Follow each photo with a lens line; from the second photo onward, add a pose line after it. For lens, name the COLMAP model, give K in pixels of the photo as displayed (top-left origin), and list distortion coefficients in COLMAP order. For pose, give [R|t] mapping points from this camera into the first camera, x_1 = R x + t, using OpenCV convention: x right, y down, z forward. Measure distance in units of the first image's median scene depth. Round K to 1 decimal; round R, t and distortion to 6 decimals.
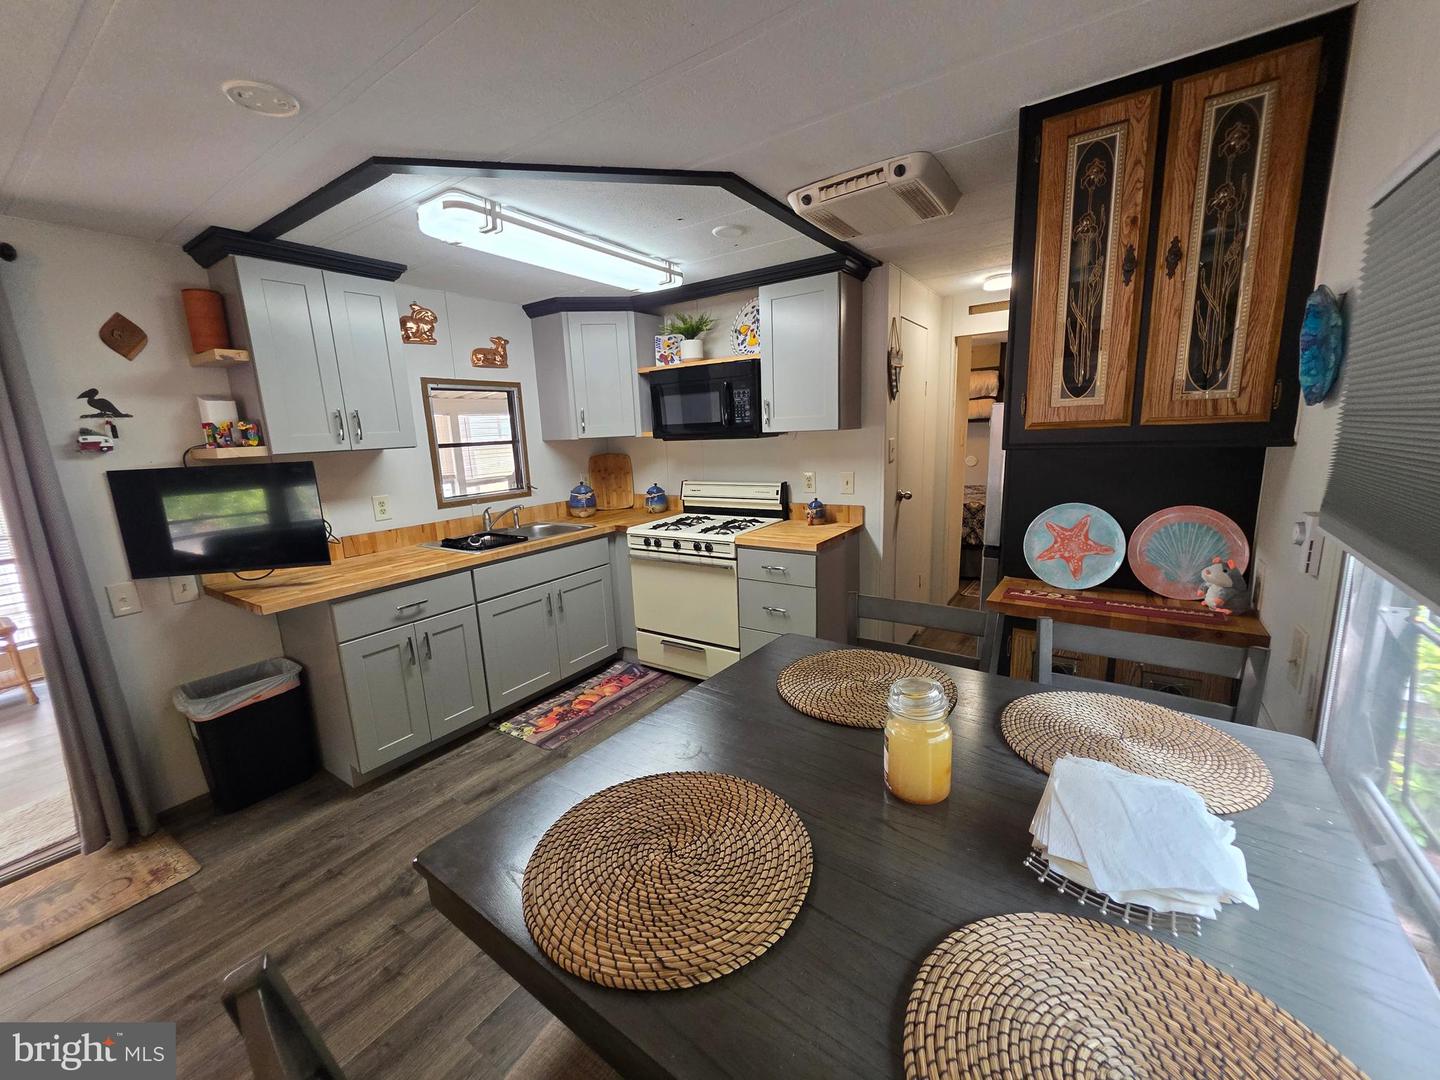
lens RADIAL K [[577.5, 0, 713.2], [0, 577.5, 542.4], [0, 0, 1]] dist [-0.001009, 0.000128]
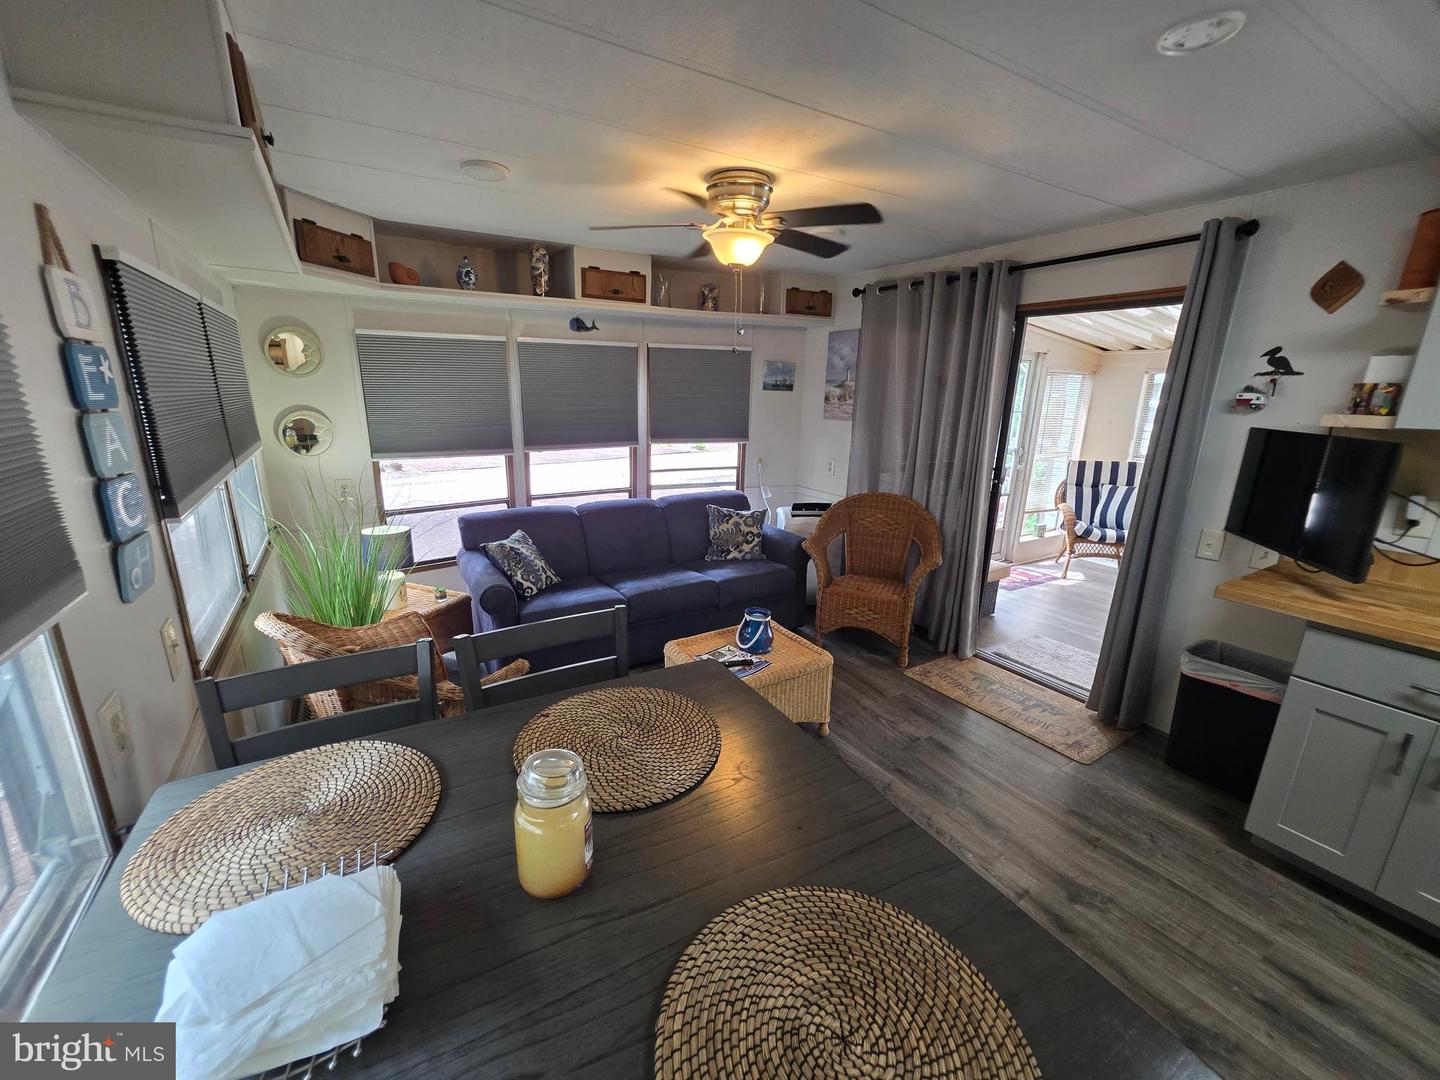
lens RADIAL K [[587.4, 0, 713.5], [0, 587.4, 544.0], [0, 0, 1]] dist [0.001742, 0.000011]
pose [[-0.408695, 0.274658, -0.870363, 0.275391], [-0.171580, 0.913517, 0.368845, -0.126817], [0.896398, 0.300082, -0.326224, 0.434346]]
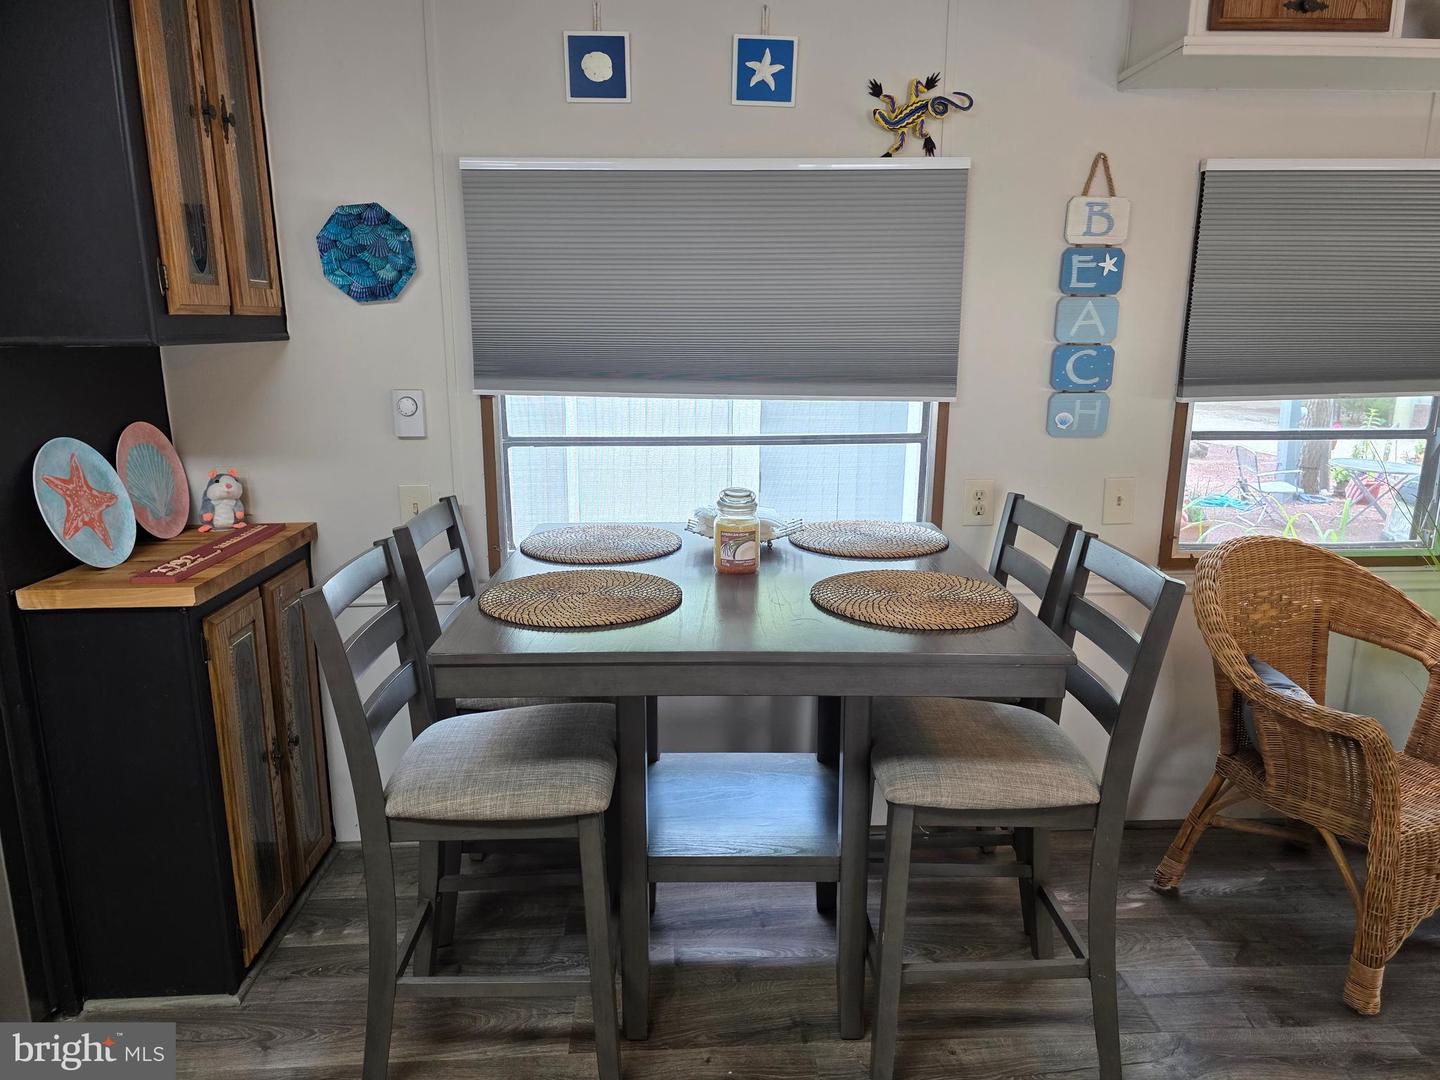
lens RADIAL K [[977.4, 0, 725.0], [0, 977.4, 538.5], [0, 0, 1]] dist [0.053309, -0.046833]
pose [[-0.610898, -0.129041, 0.781122, -0.468099], [0.175352, 0.940070, 0.292437, -0.105456], [-0.772046, 0.315620, -0.551659, 0.739505]]
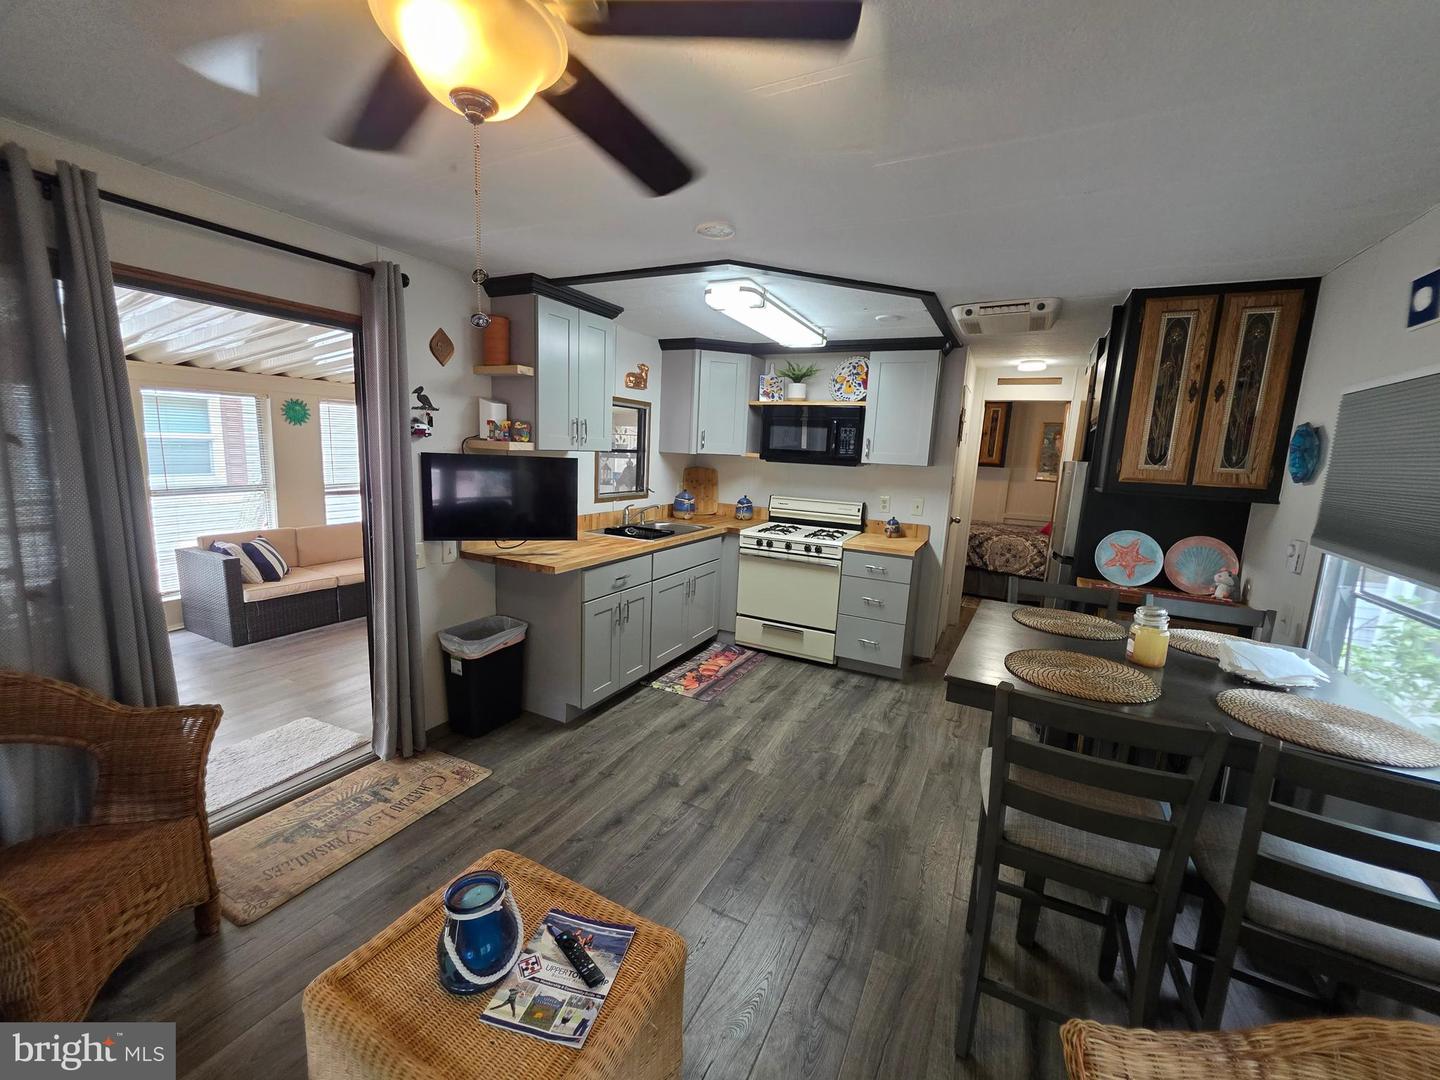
lens RADIAL K [[579.4, 0, 713.7], [0, 579.4, 541.9], [0, 0, 1]] dist [-0.001052, 0.000103]
pose [[0.988399, 0.067013, 0.136294, -0.473950], [-0.062555, 0.997365, -0.036734, 0.061580], [-0.138397, 0.027782, 0.989987, -0.260912]]
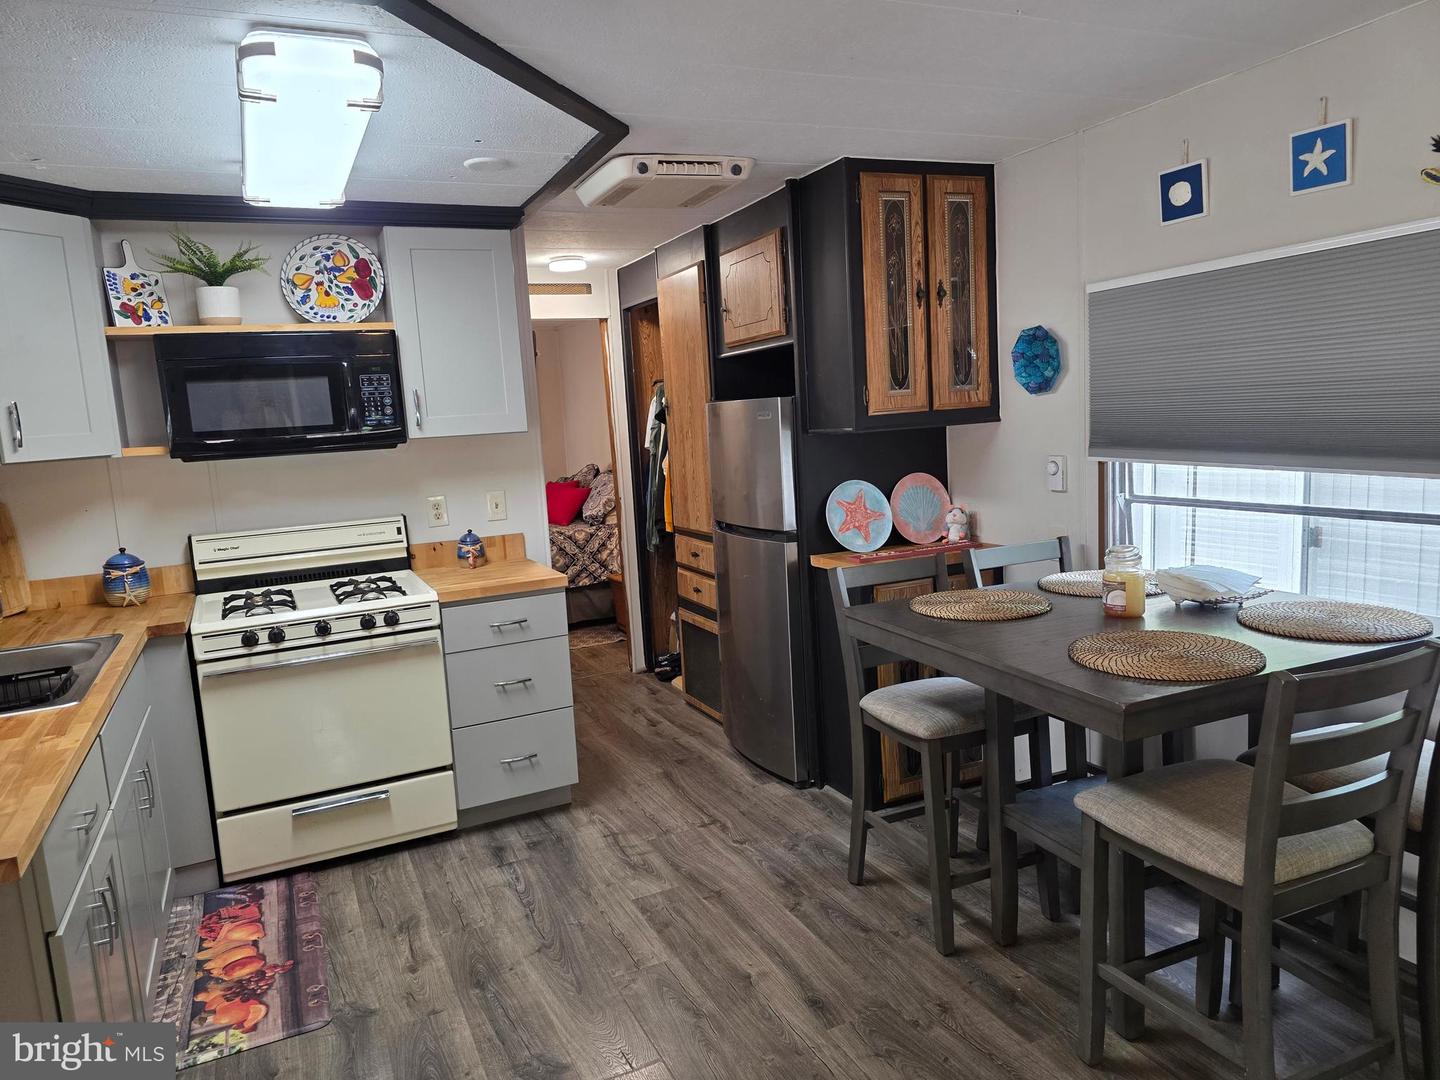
lens RADIAL K [[979.3, 0, 705.5], [0, 979.3, 545.2], [0, 0, 1]] dist [0.062044, -0.057464]
pose [[0.515143, -0.110429, 0.849960, -0.853209], [0.203279, 0.979113, 0.004006, -0.005479], [-0.832649, 0.170716, 0.526831, 0.156800]]
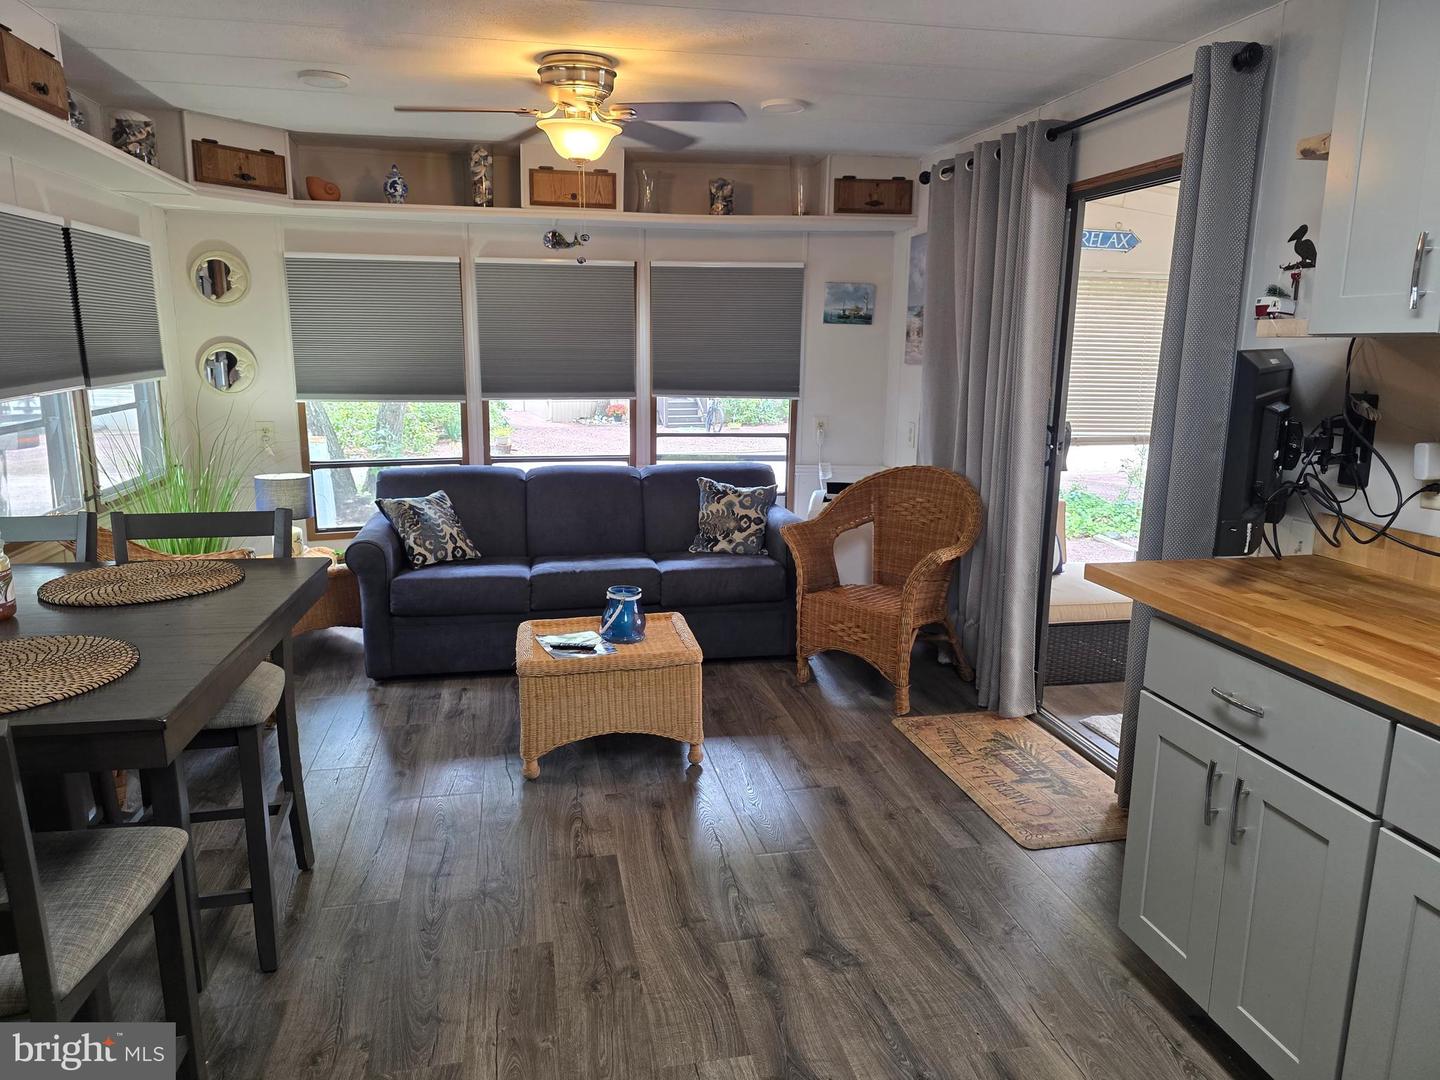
lens RADIAL K [[977.4, 0, 725.0], [0, 977.4, 538.5], [0, 0, 1]] dist [0.053309, -0.046833]
pose [[-0.687042, 0.182993, -0.703198, 0.217584], [-0.117725, 0.926949, 0.356240, -0.207267], [0.717018, 0.327535, -0.615310, 1.072489]]
